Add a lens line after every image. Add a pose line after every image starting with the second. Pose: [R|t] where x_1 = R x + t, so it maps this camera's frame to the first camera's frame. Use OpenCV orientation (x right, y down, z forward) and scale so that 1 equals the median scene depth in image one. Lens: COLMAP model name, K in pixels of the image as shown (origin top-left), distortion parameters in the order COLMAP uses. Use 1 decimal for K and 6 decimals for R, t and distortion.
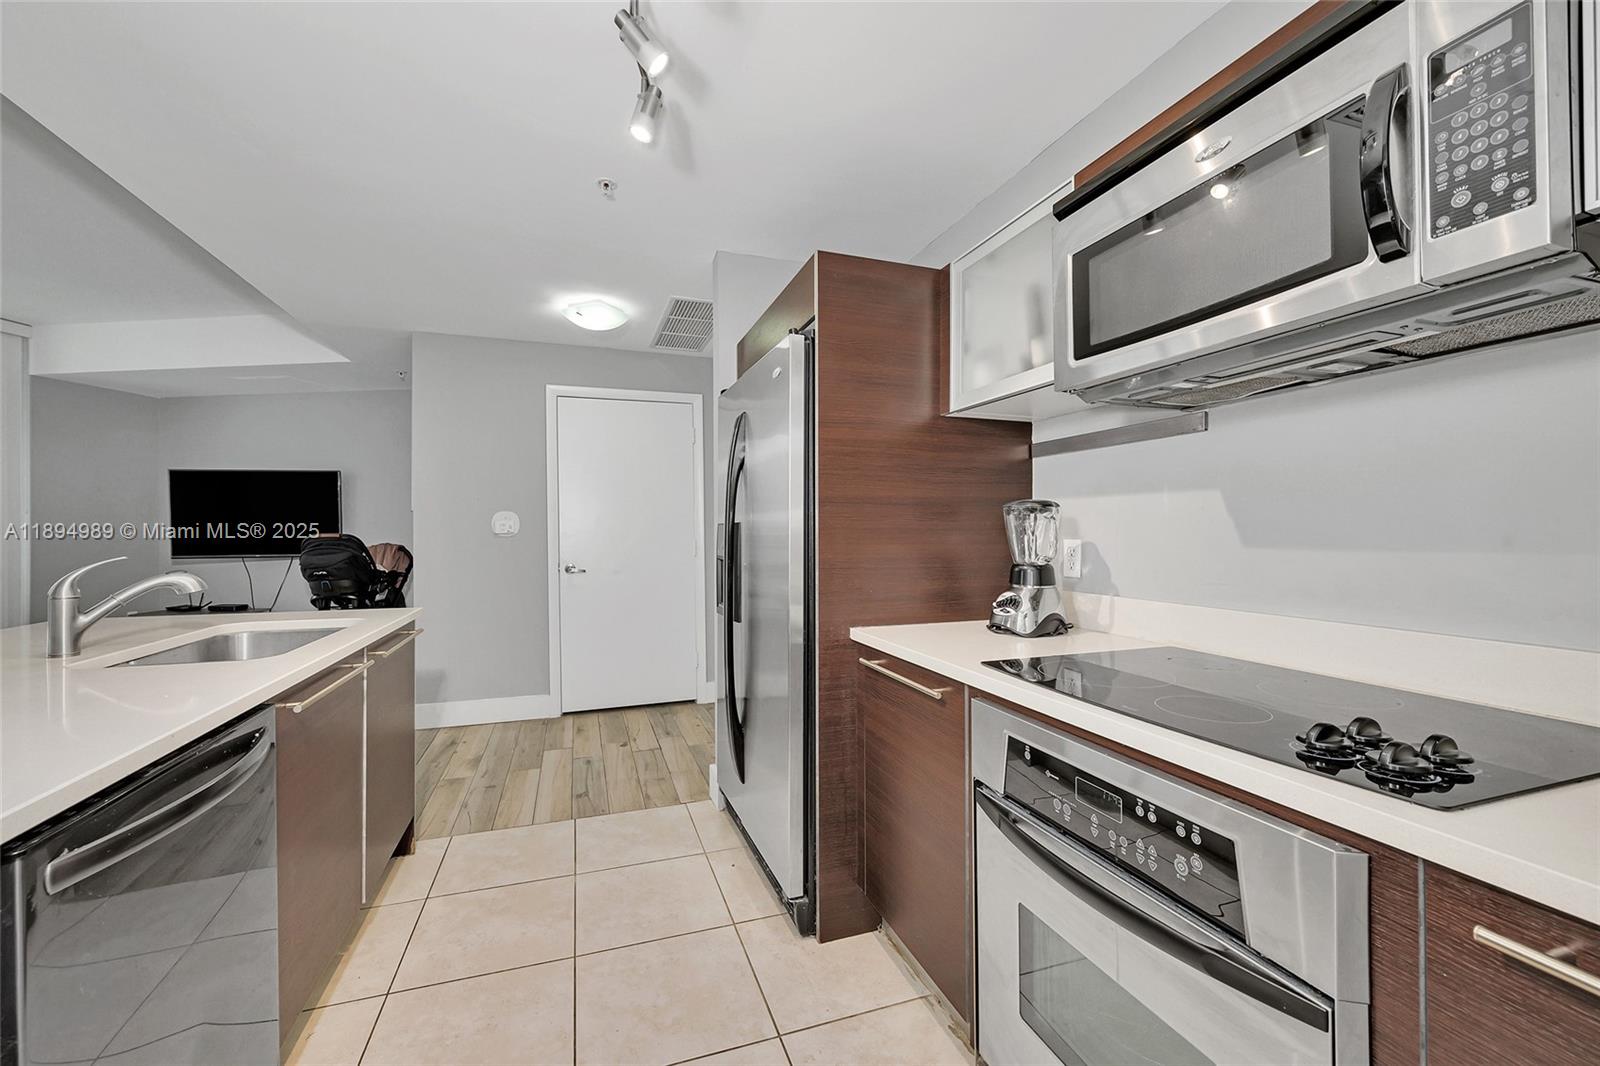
lens RADIAL K [[627.6, 0, 796.1], [0, 627.6, 525.7], [0, 0, 1]] dist [-0.001036, -0.000353]
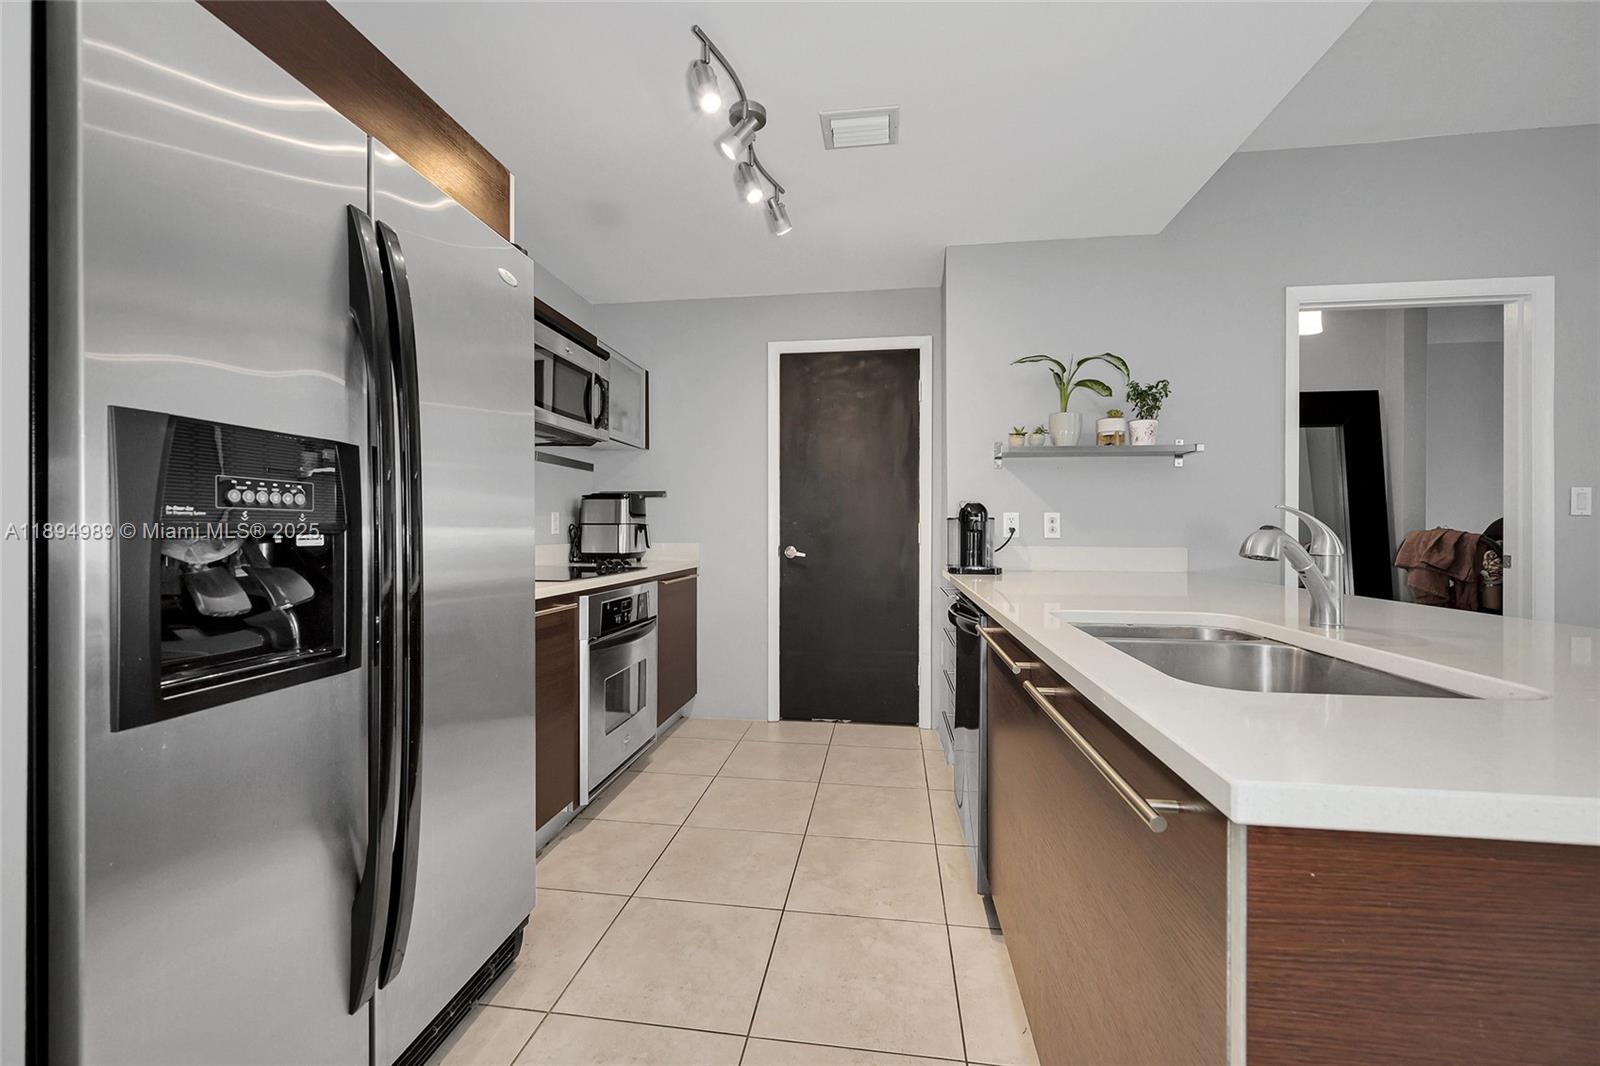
lens RADIAL K [[627.6, 0, 796.1], [0, 627.6, 525.7], [0, 0, 1]] dist [-0.001036, -0.000353]
pose [[-0.885345, 0.005384, 0.464903, -0.887736], [-0.003891, 0.999812, -0.018989, 0.091749], [-0.464918, -0.018620, -0.885158, 1.932347]]
